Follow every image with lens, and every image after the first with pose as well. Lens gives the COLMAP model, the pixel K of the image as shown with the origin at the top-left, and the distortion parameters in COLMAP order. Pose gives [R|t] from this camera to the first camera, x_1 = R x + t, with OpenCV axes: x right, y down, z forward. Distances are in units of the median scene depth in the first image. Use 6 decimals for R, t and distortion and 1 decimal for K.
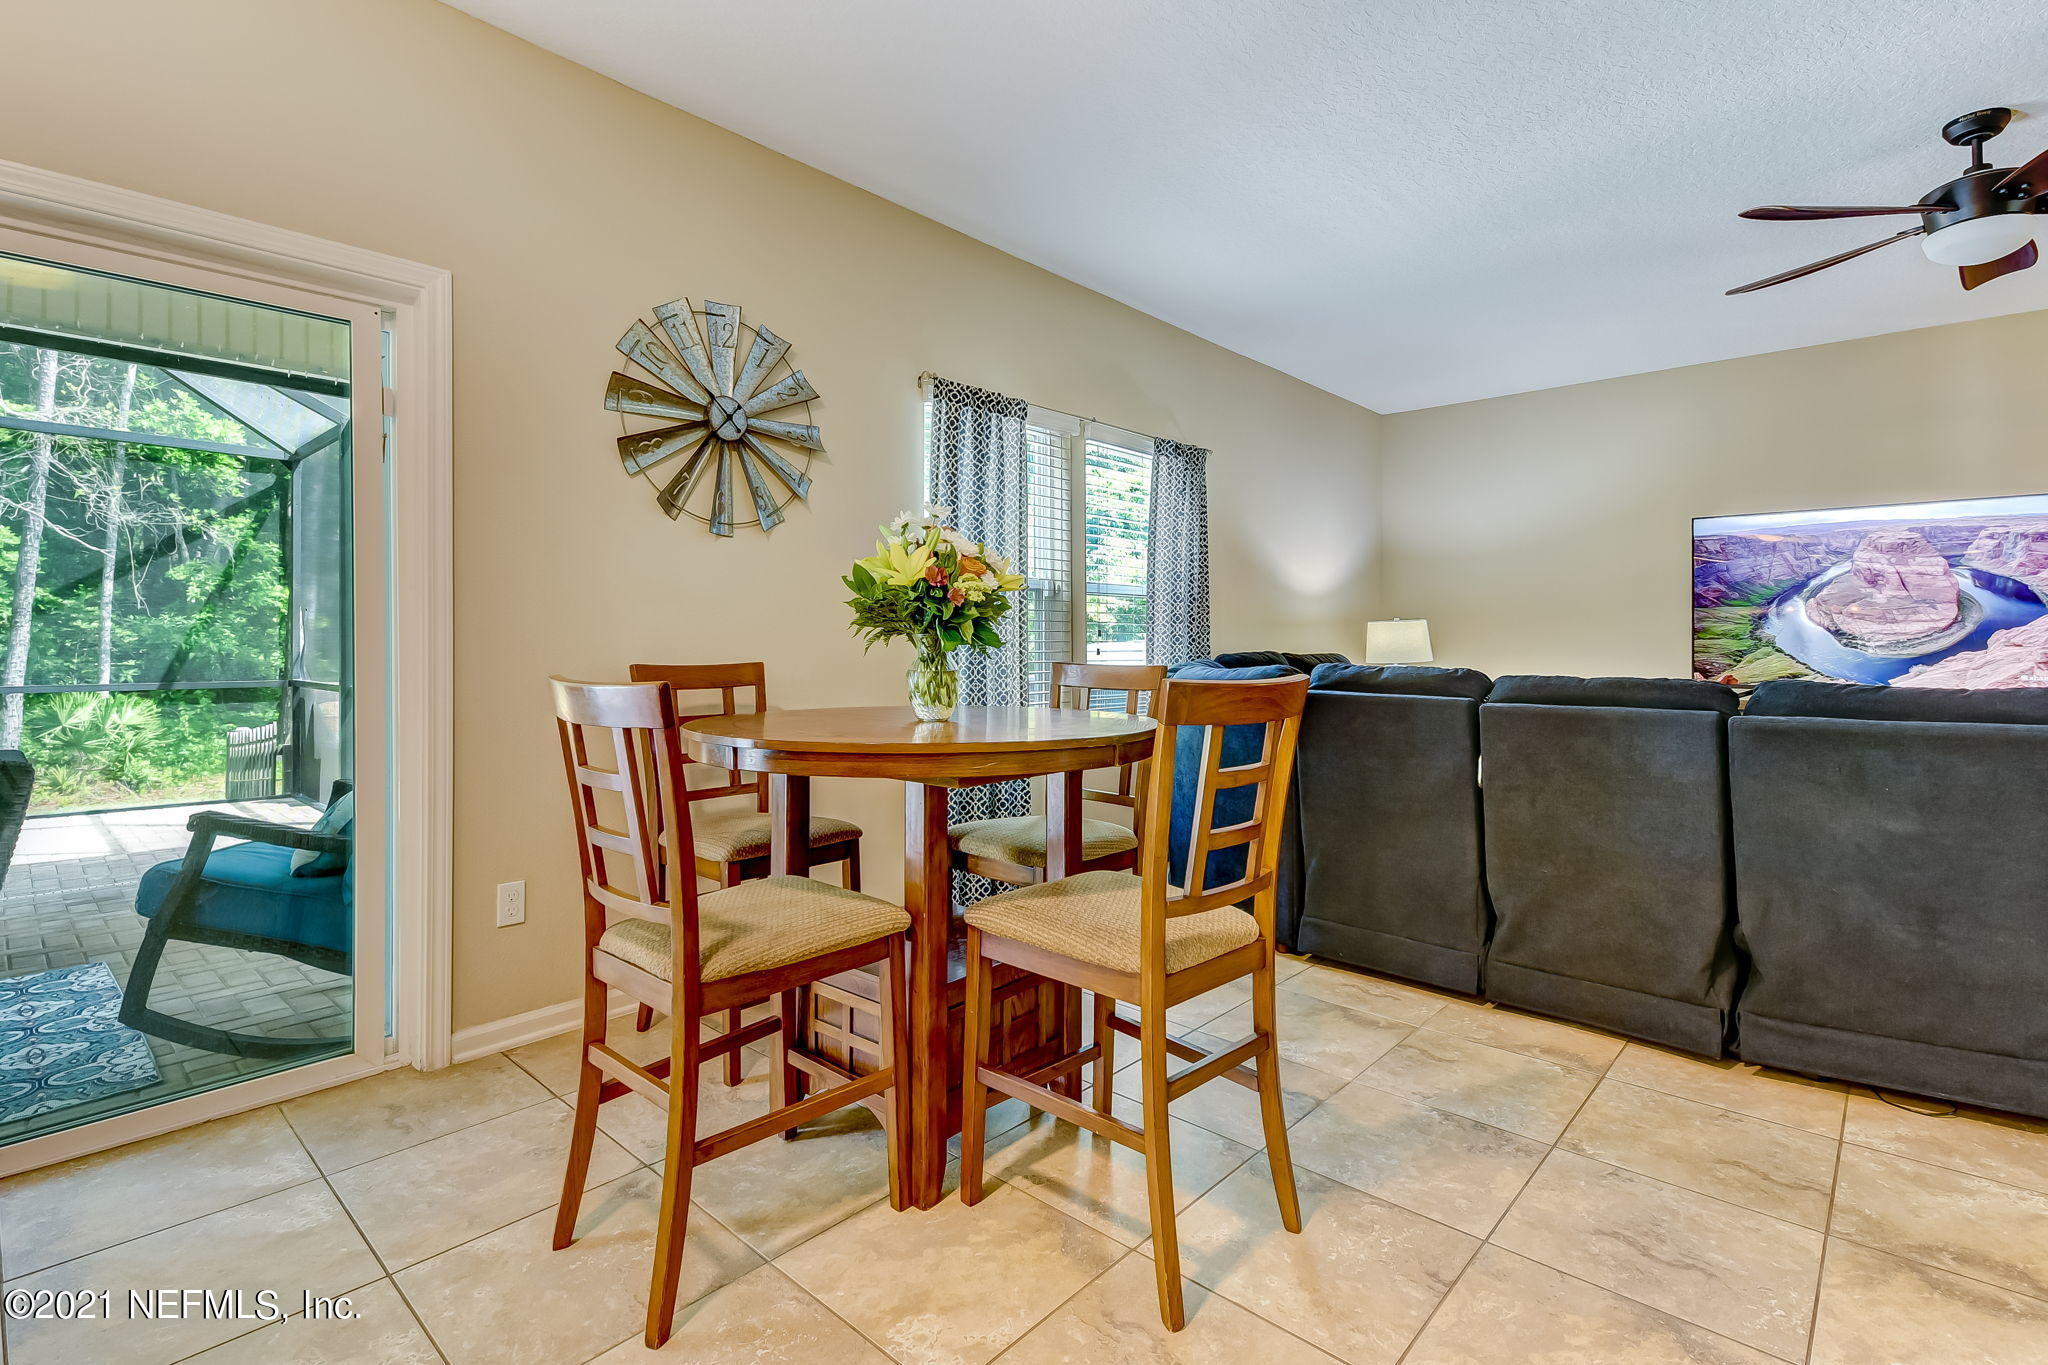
lens RADIAL K [[939.8, 0, 1029.0], [0, 939.8, 632.0], [0, 0, 1]] dist [-0.001053, -0.001341]
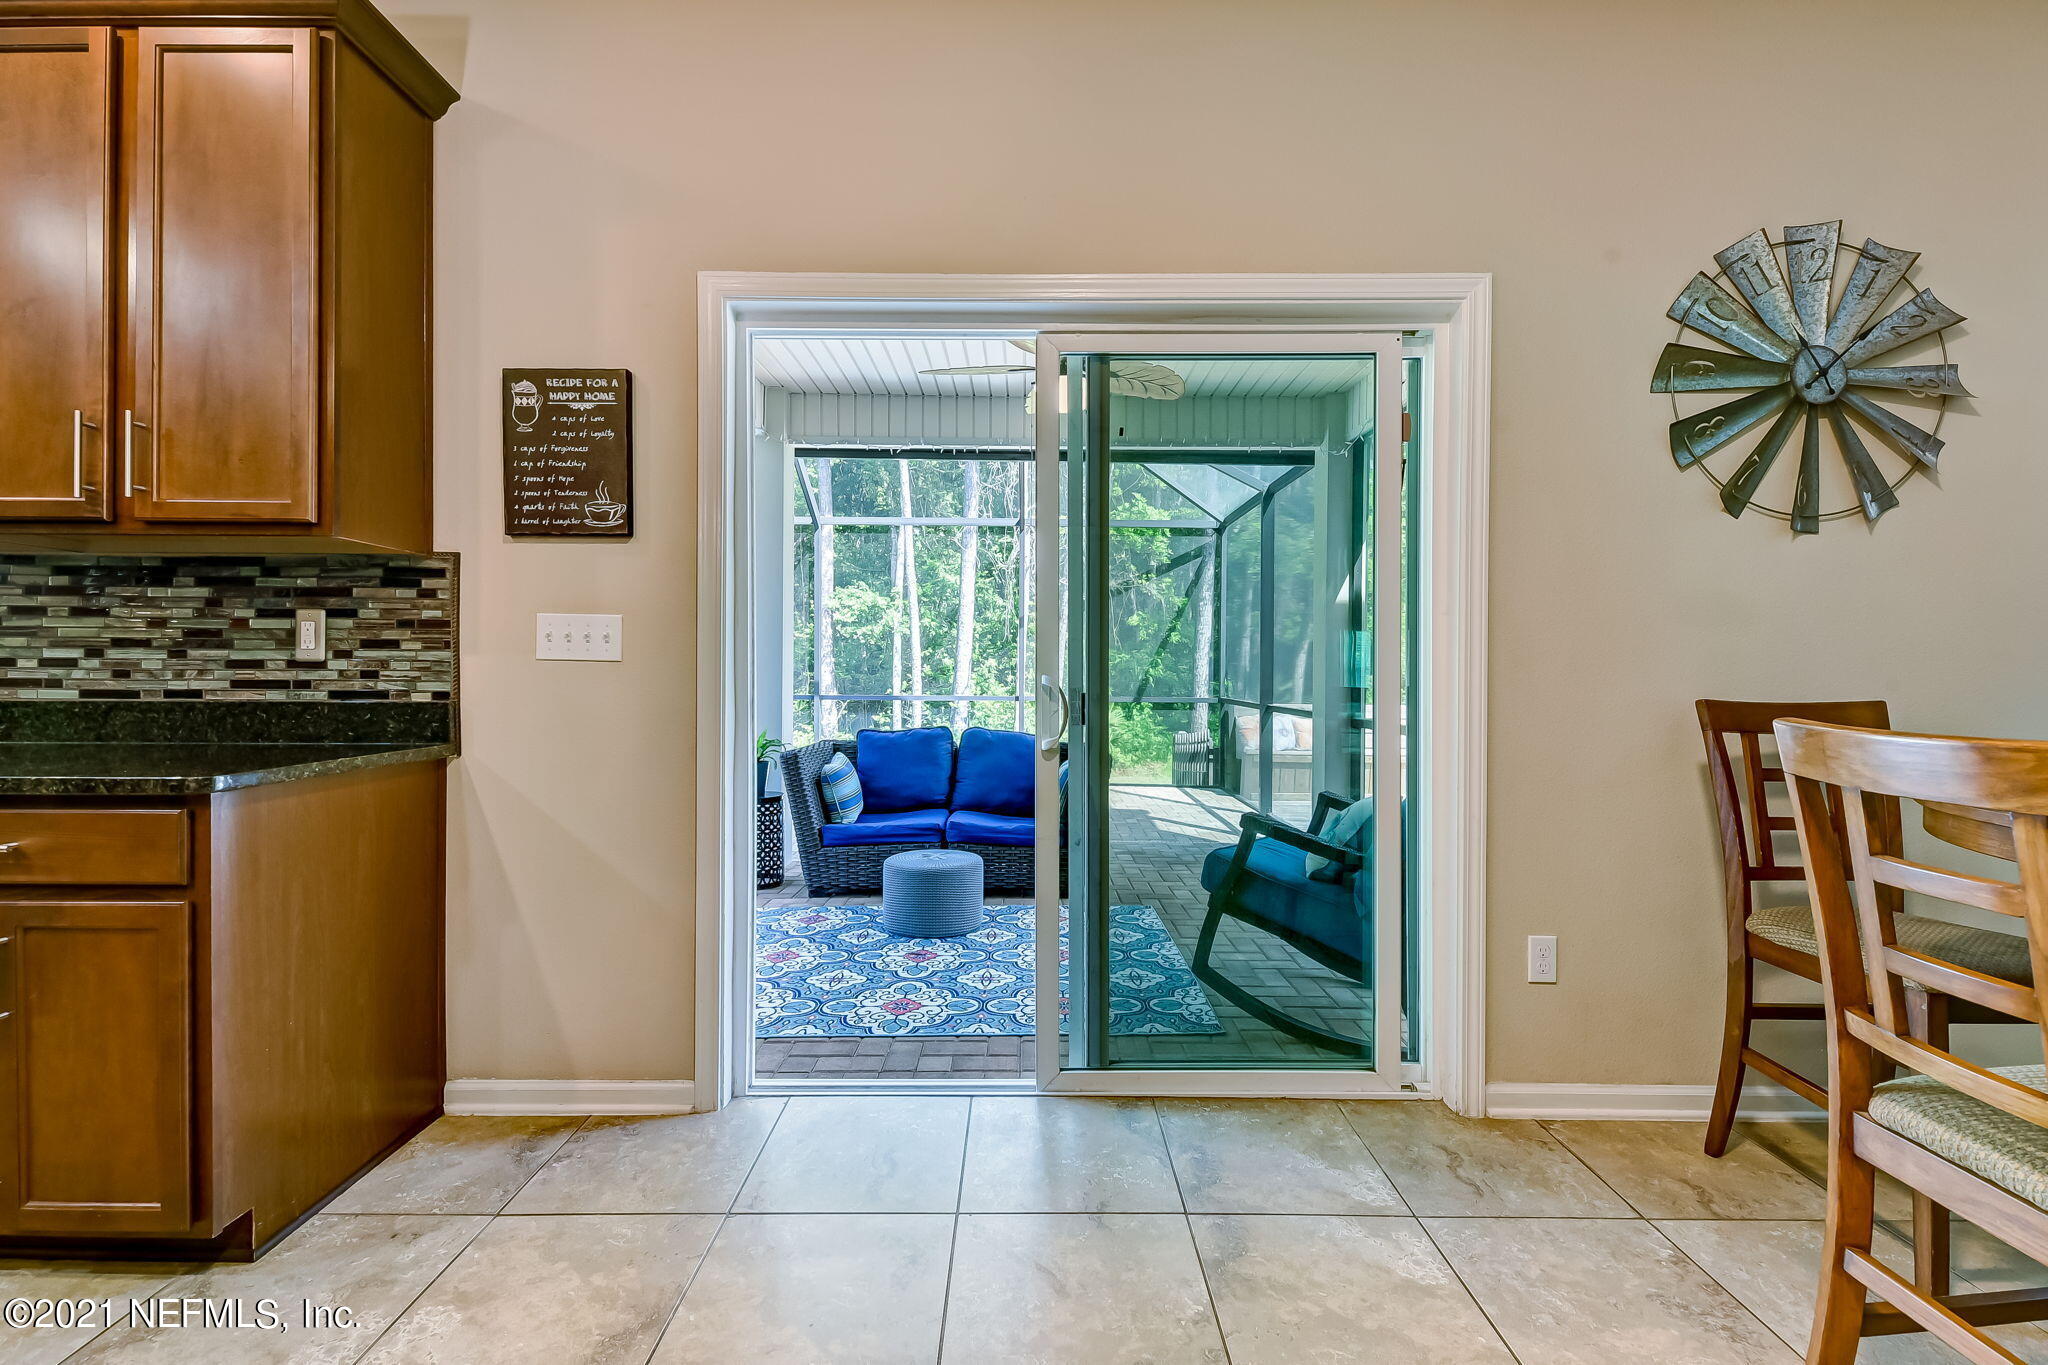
lens RADIAL K [[817.5, 0, 1031.6], [0, 817.5, 669.5], [0, 0, 1]] dist [0.000454, -0.000238]
pose [[0.678410, 0.005216, -0.734665, -0.283068], [0.002557, 0.999952, 0.009460, 0.001195], [0.734679, -0.008297, 0.678364, 0.094696]]
